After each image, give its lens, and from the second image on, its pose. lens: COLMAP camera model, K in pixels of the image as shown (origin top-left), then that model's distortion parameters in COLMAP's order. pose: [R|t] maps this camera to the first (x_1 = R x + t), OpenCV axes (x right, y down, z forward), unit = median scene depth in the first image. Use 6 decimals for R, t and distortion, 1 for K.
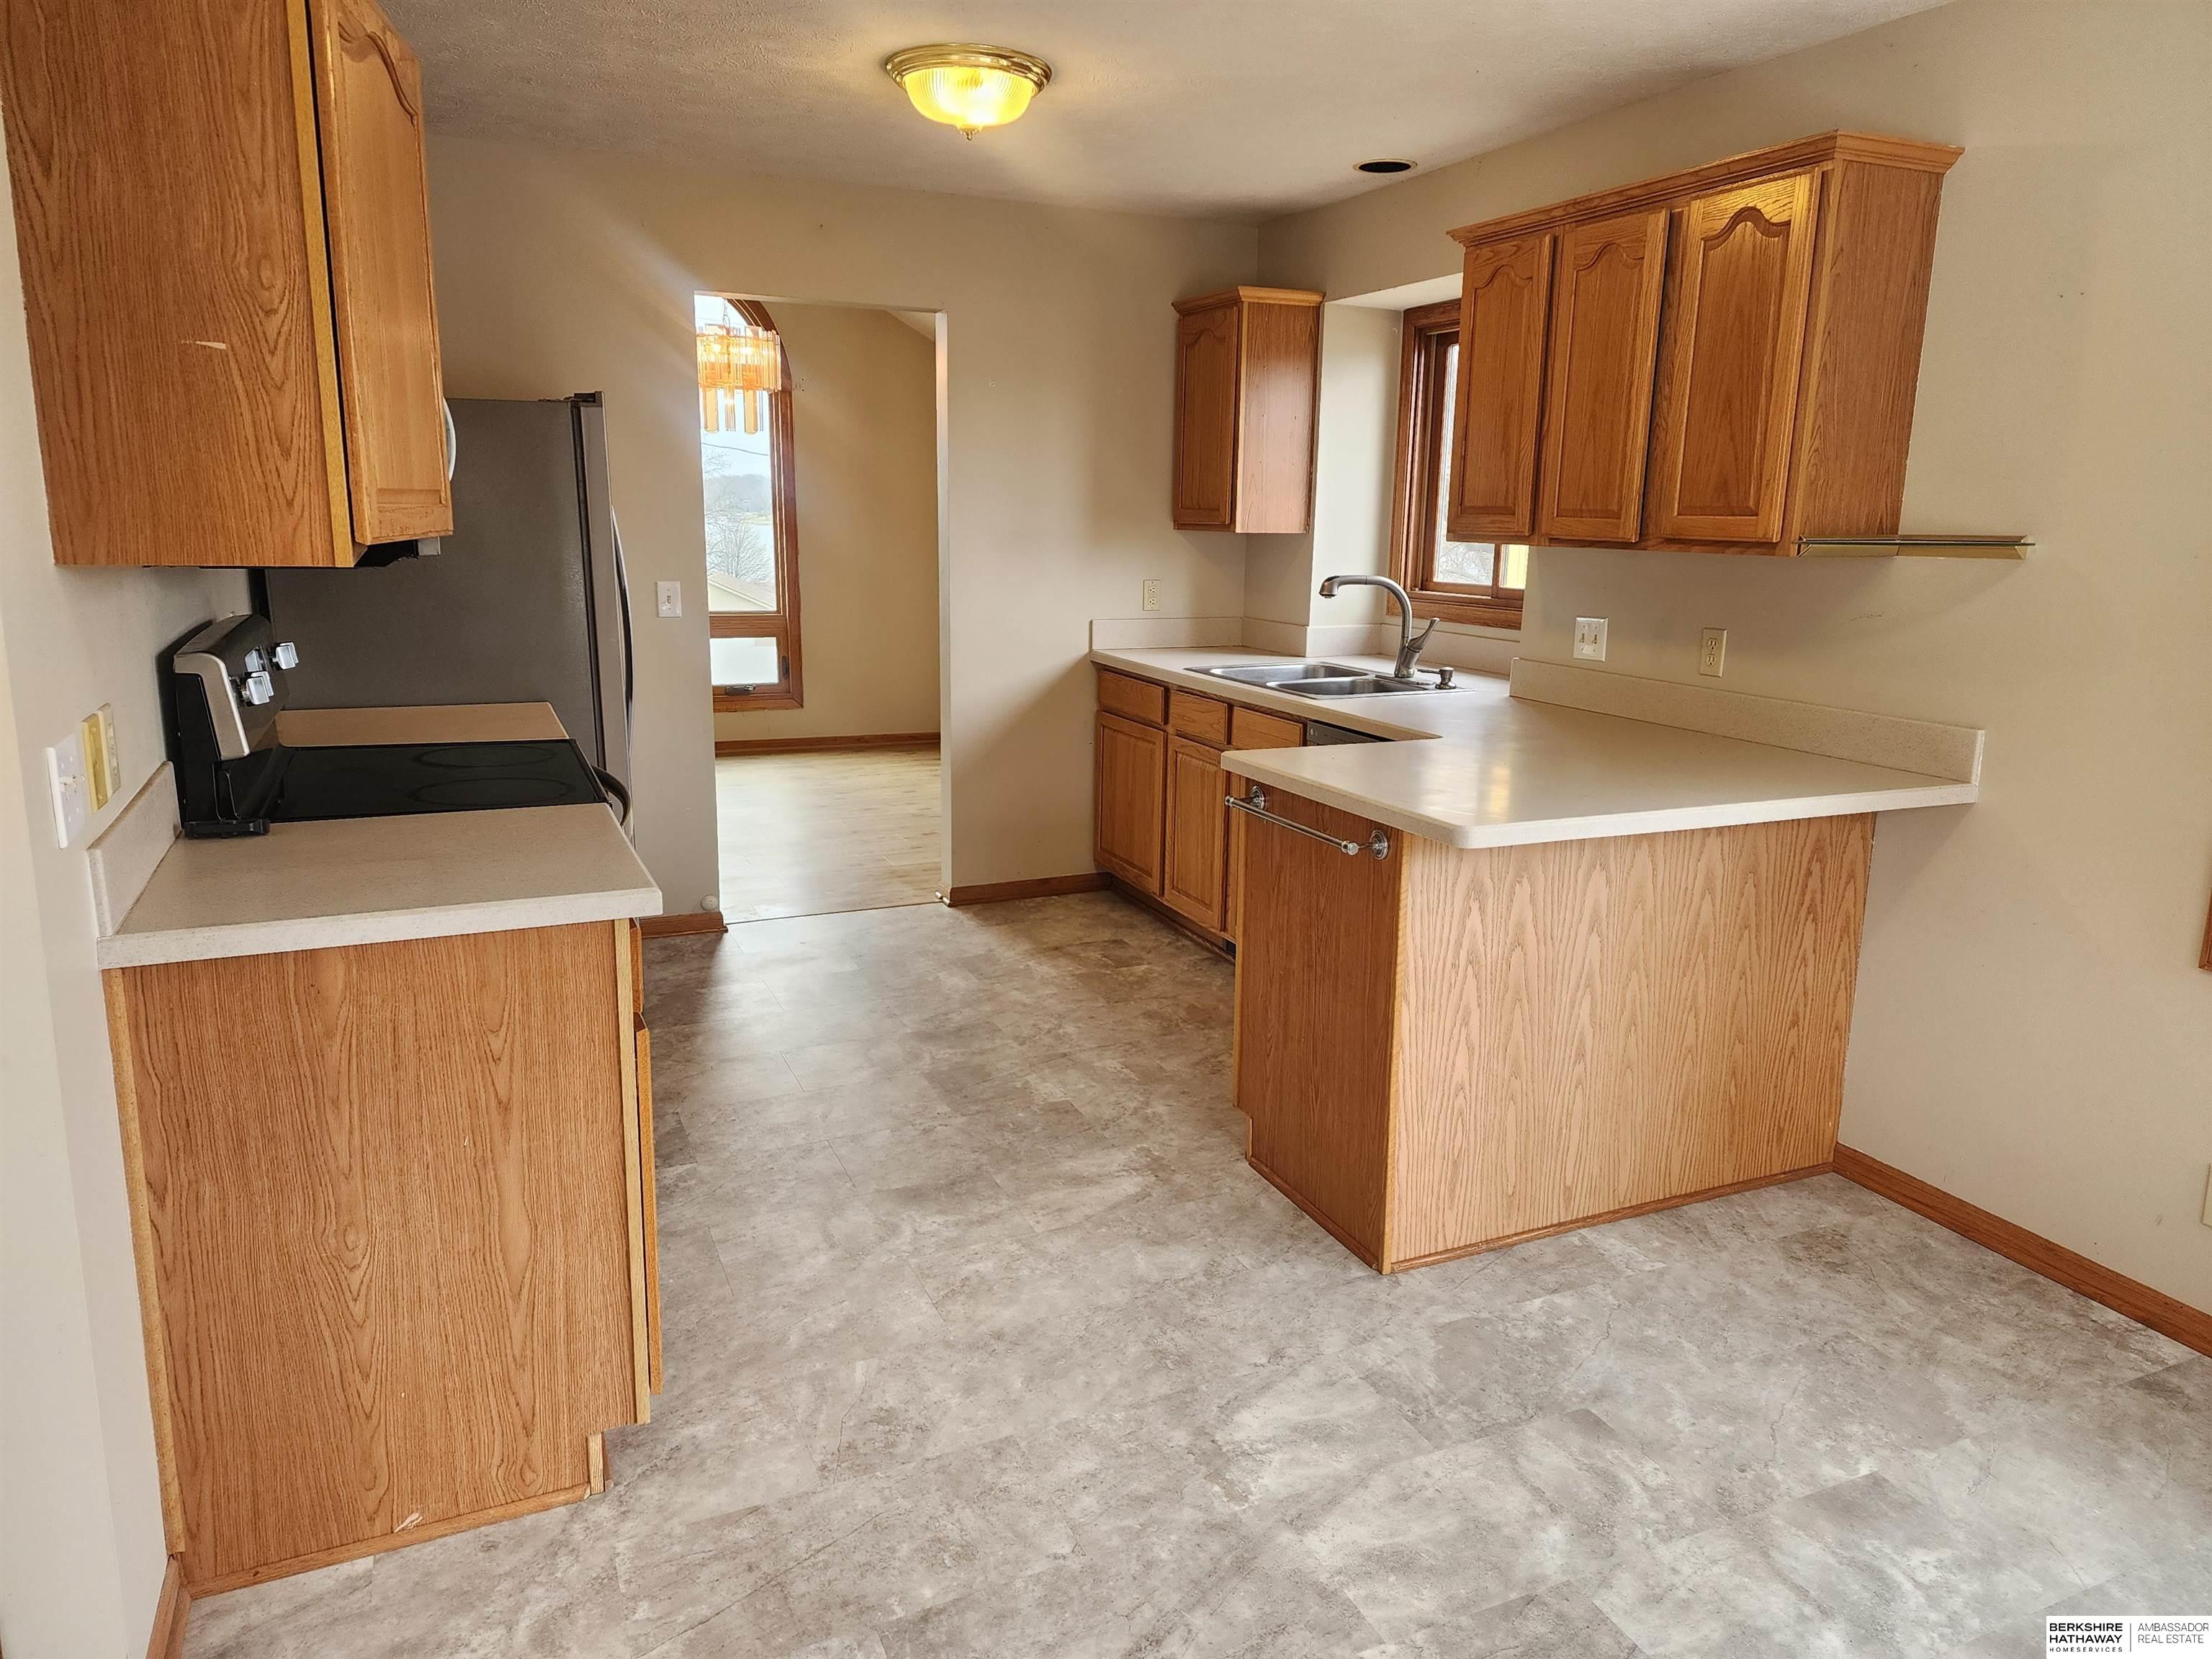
lens RADIAL K [[1480.9, 0, 1127.5], [0, 1480.9, 797.6], [0, 0, 1]] dist [0.054926, -0.025390]
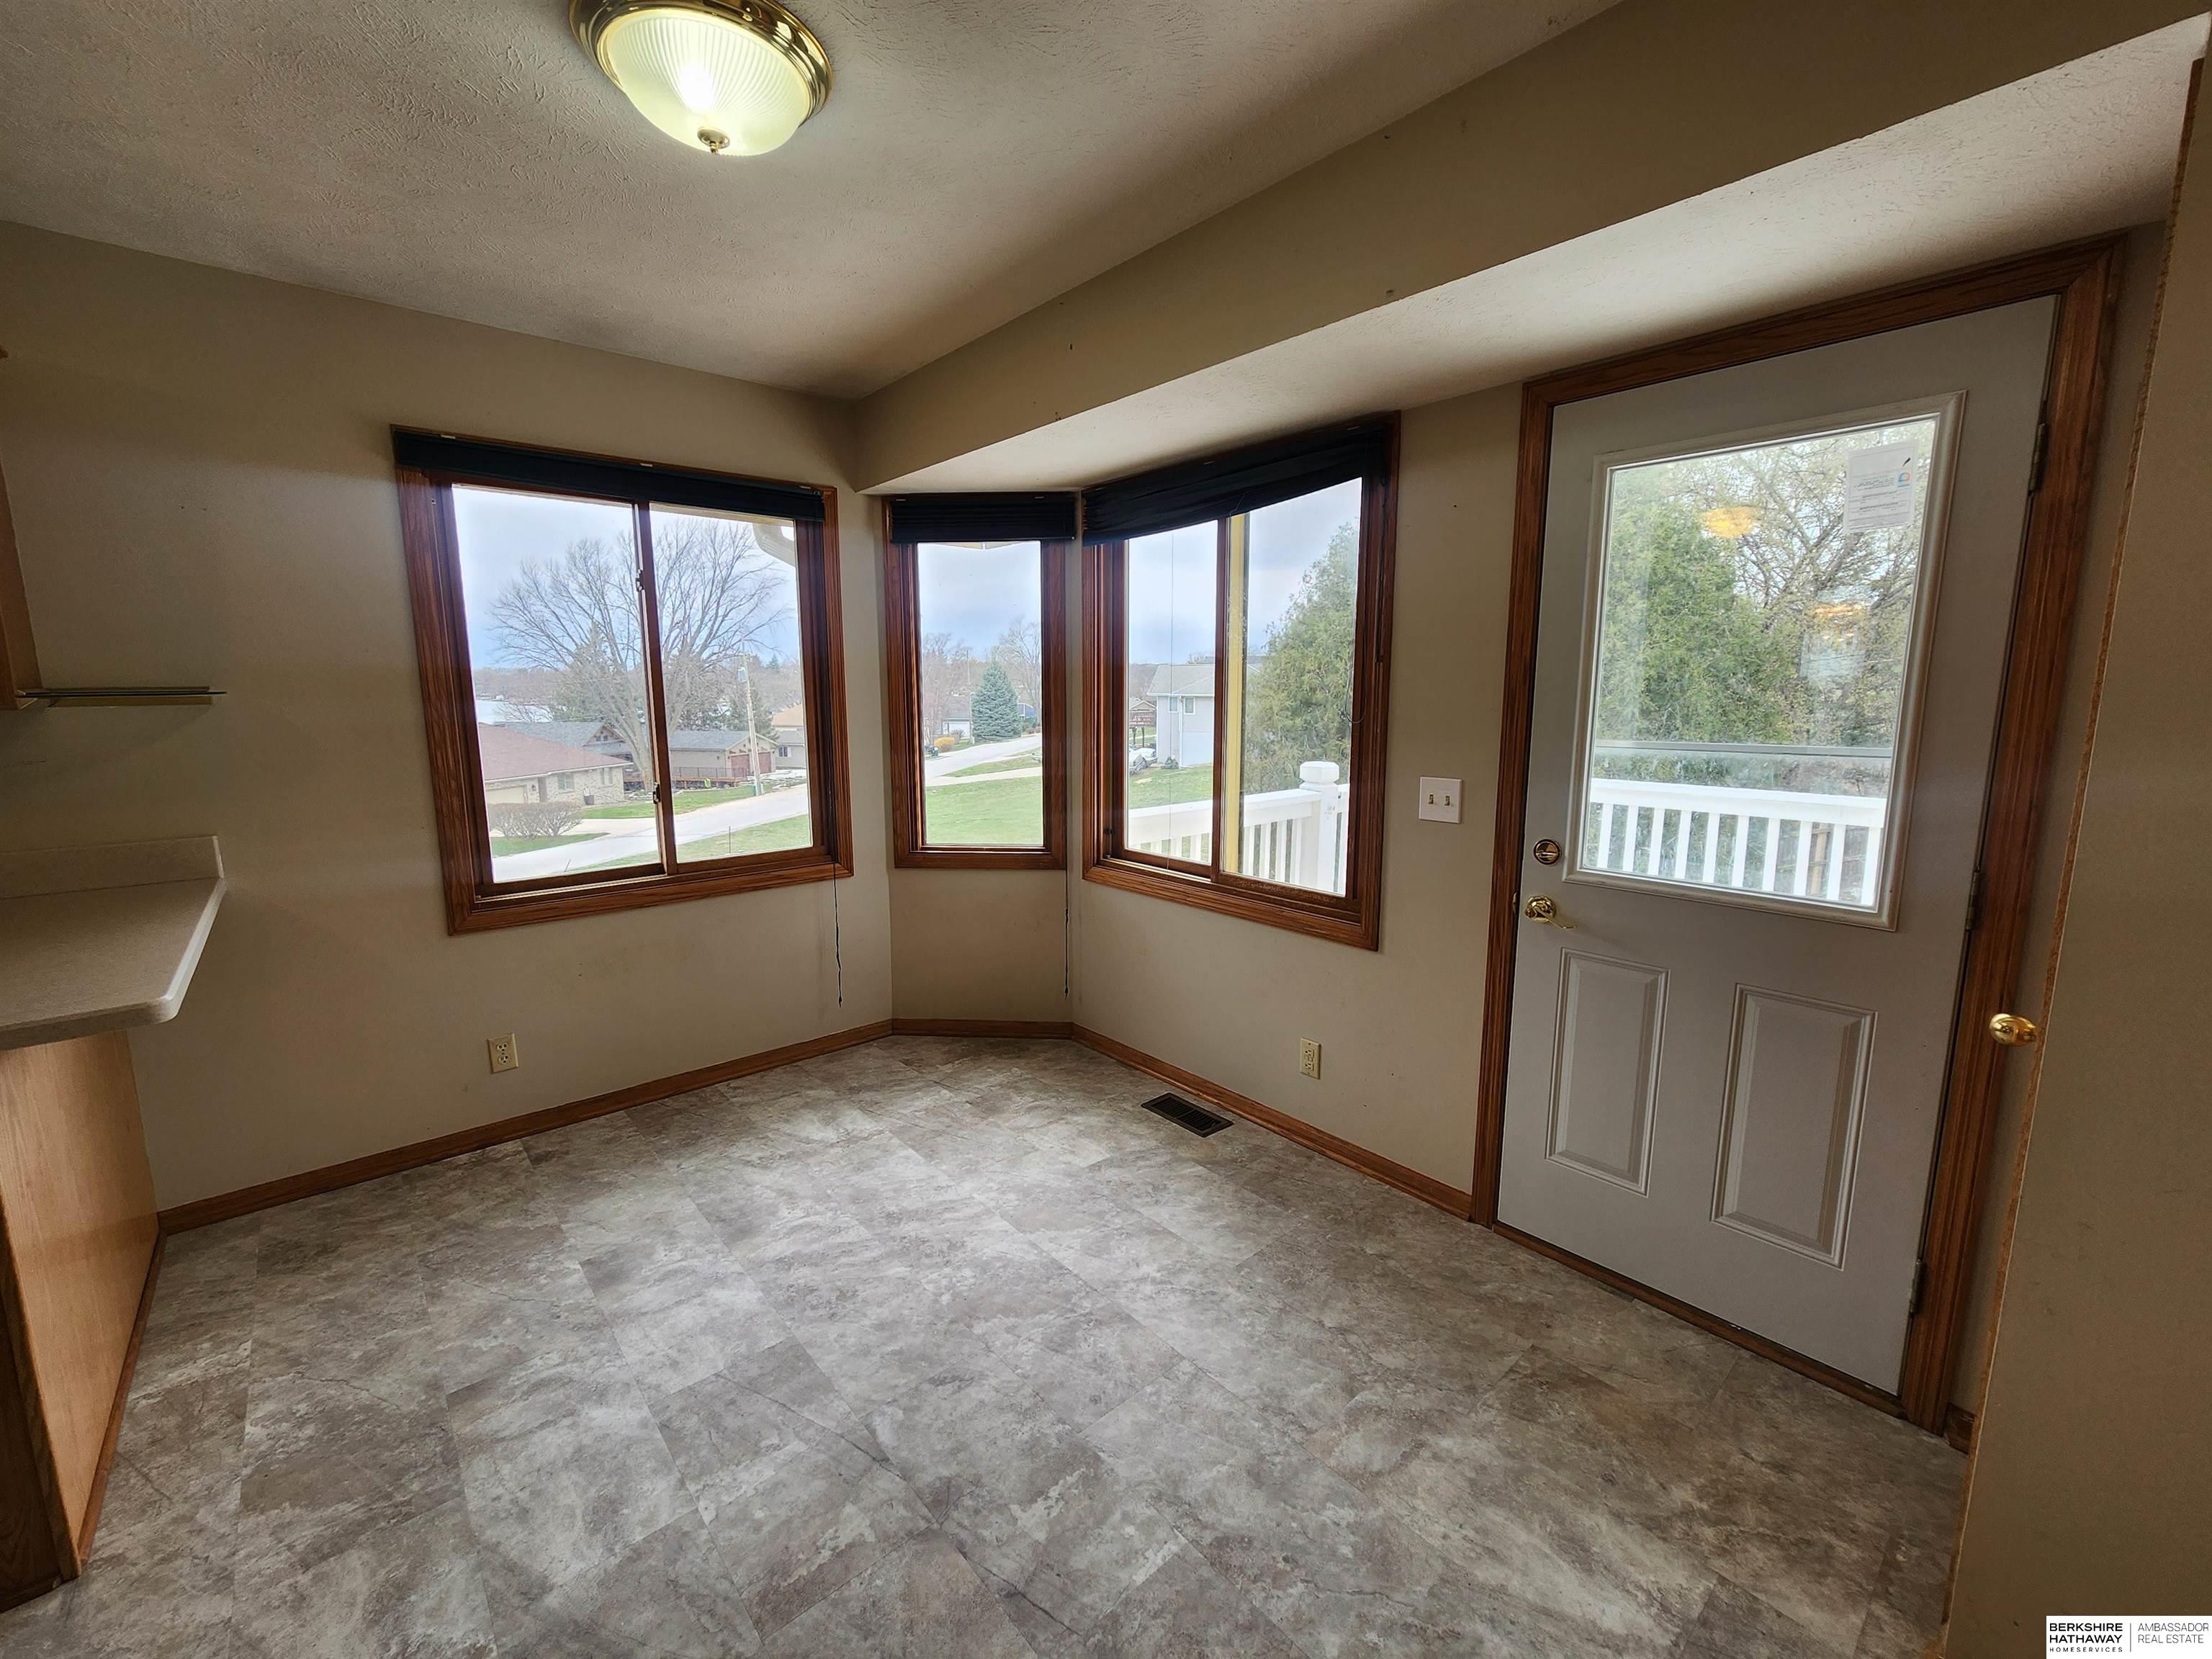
lens RADIAL K [[905.2, 0, 1104.0], [0, 905.2, 825.3], [0, 0, 1]] dist [-0.000834, 0.000164]
pose [[-0.287478, -0.163400, 0.943746, -0.398293], [0.184155, 0.957526, 0.221882, -0.088202], [-0.939917, 0.237582, -0.245177, 0.479319]]
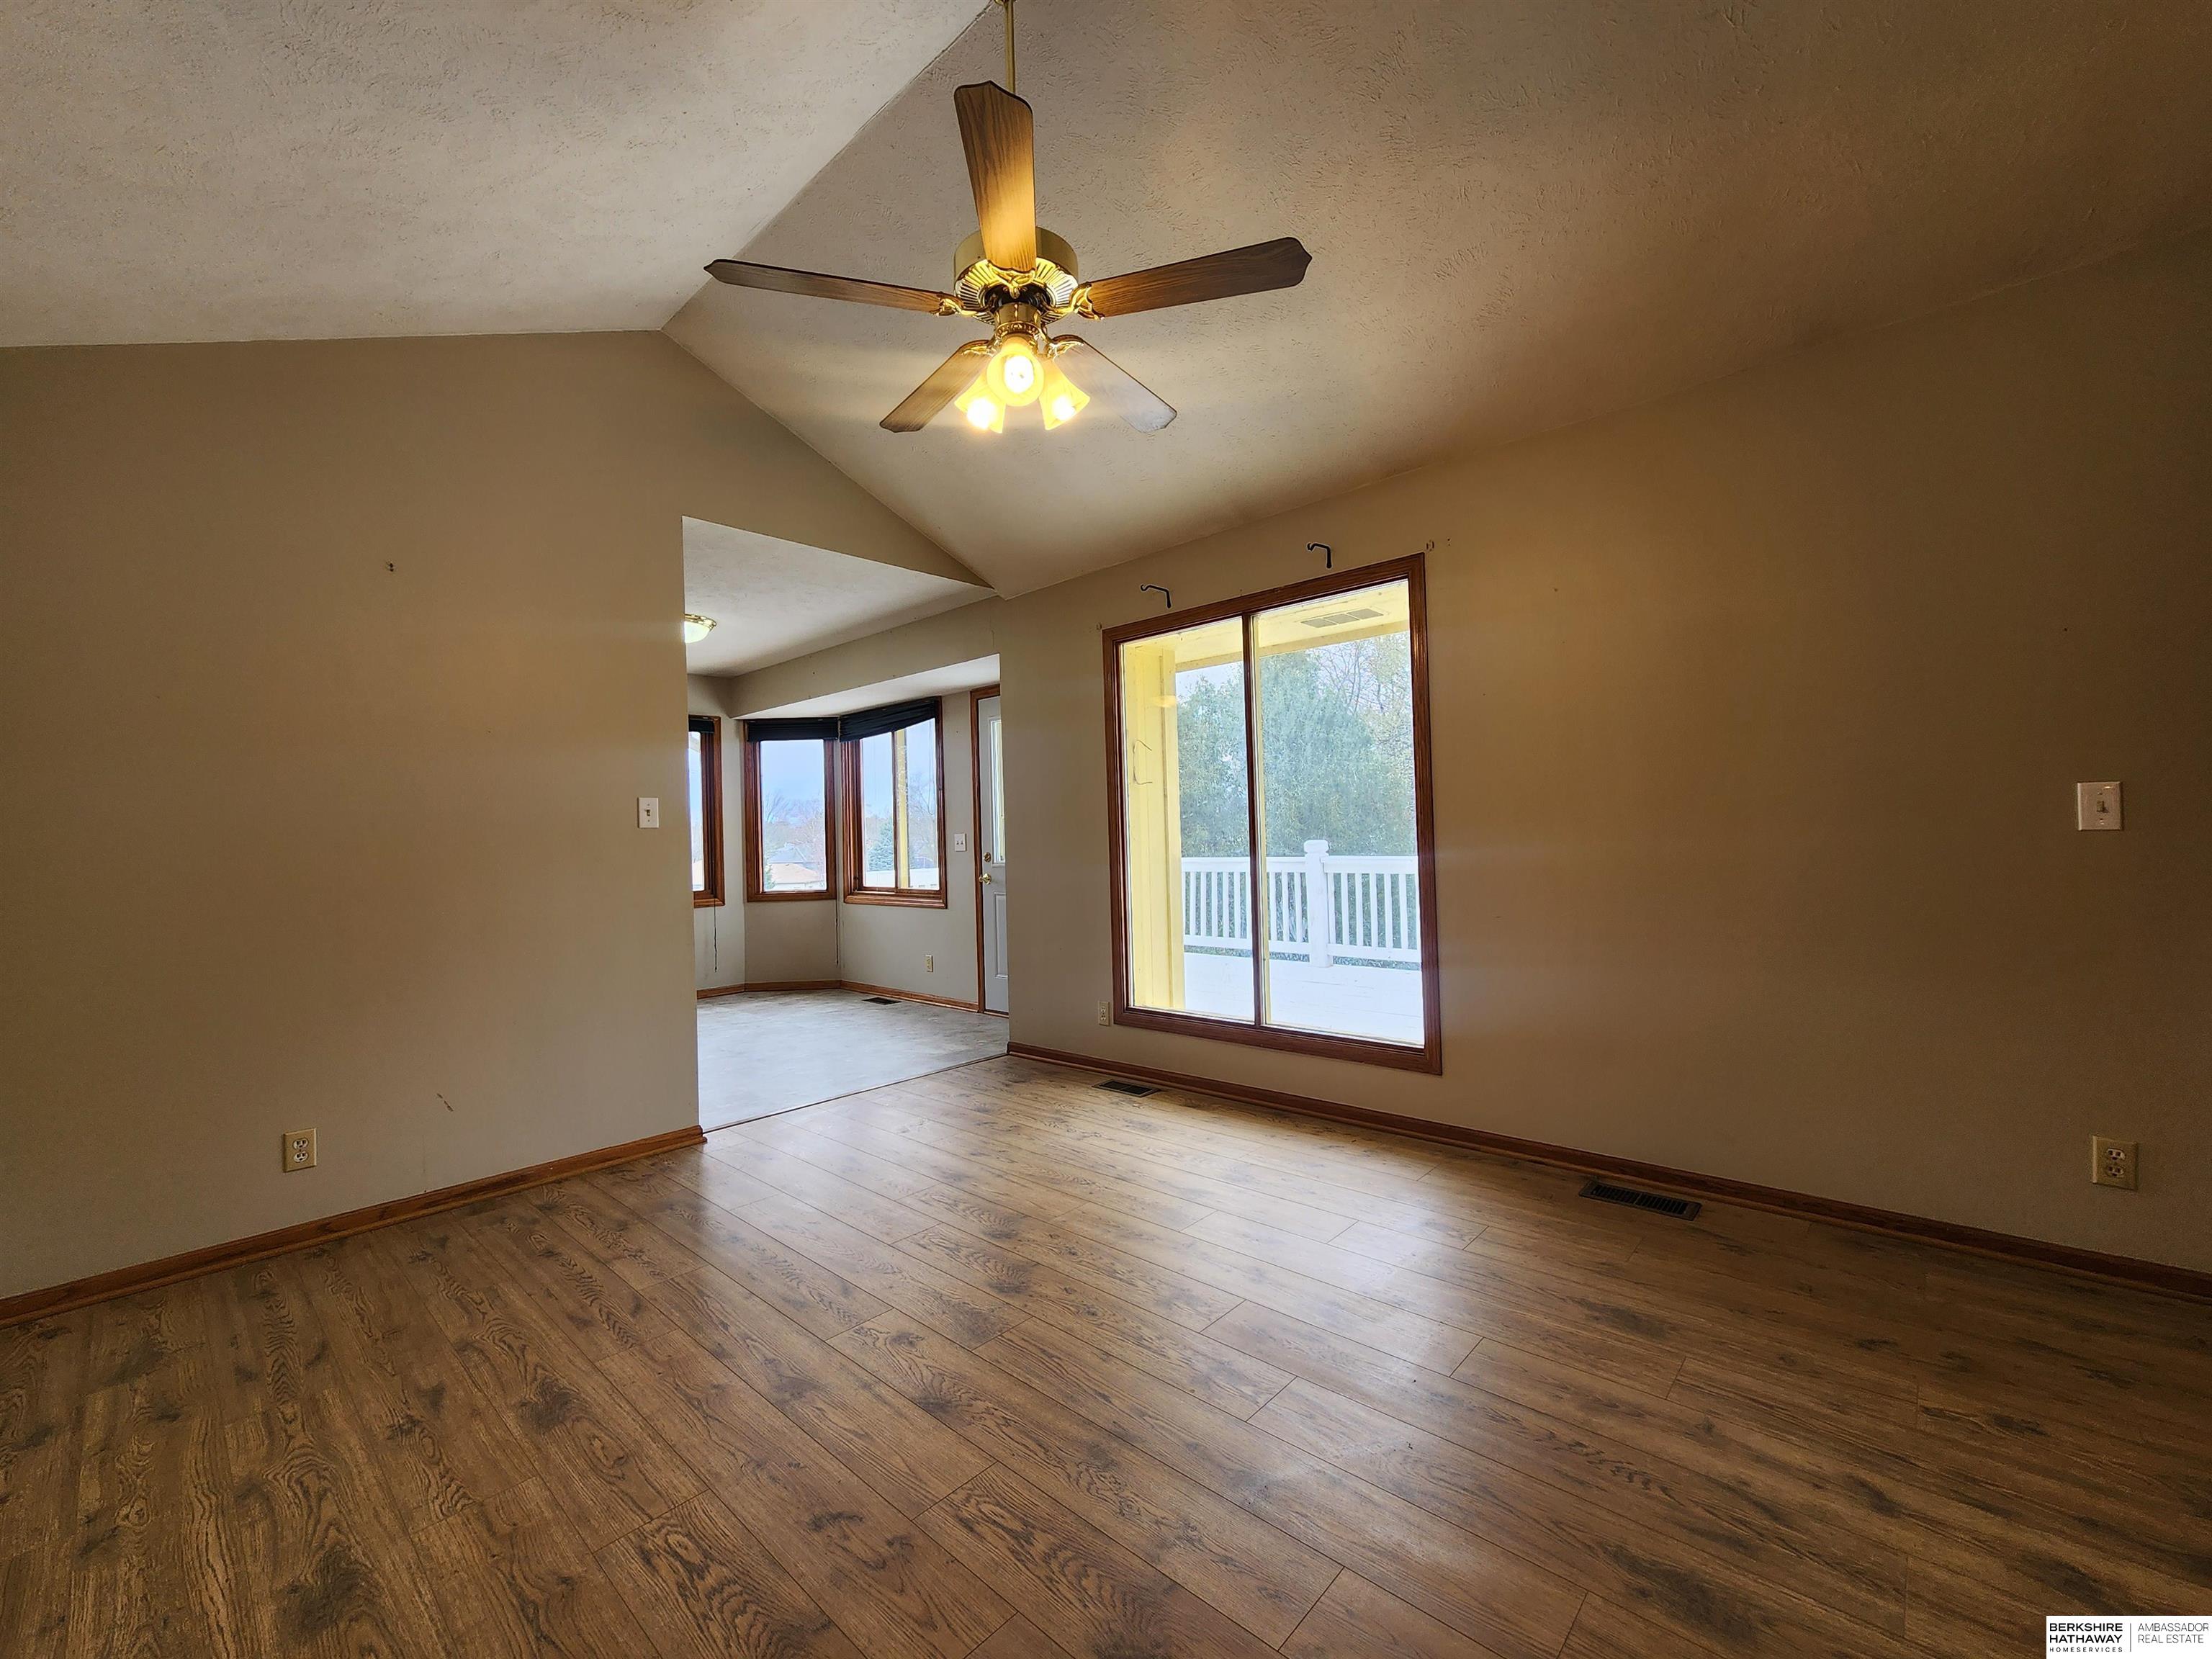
lens RADIAL K [[905.2, 0, 1102.1], [0, 905.2, 831.4], [0, 0, 1]] dist [-0.000834, 0.000164]
pose [[-0.384433, -0.003239, 0.923147, -1.752249], [0.201126, 0.975678, 0.087180, -0.014692], [-0.900977, 0.219184, -0.374431, 0.469016]]
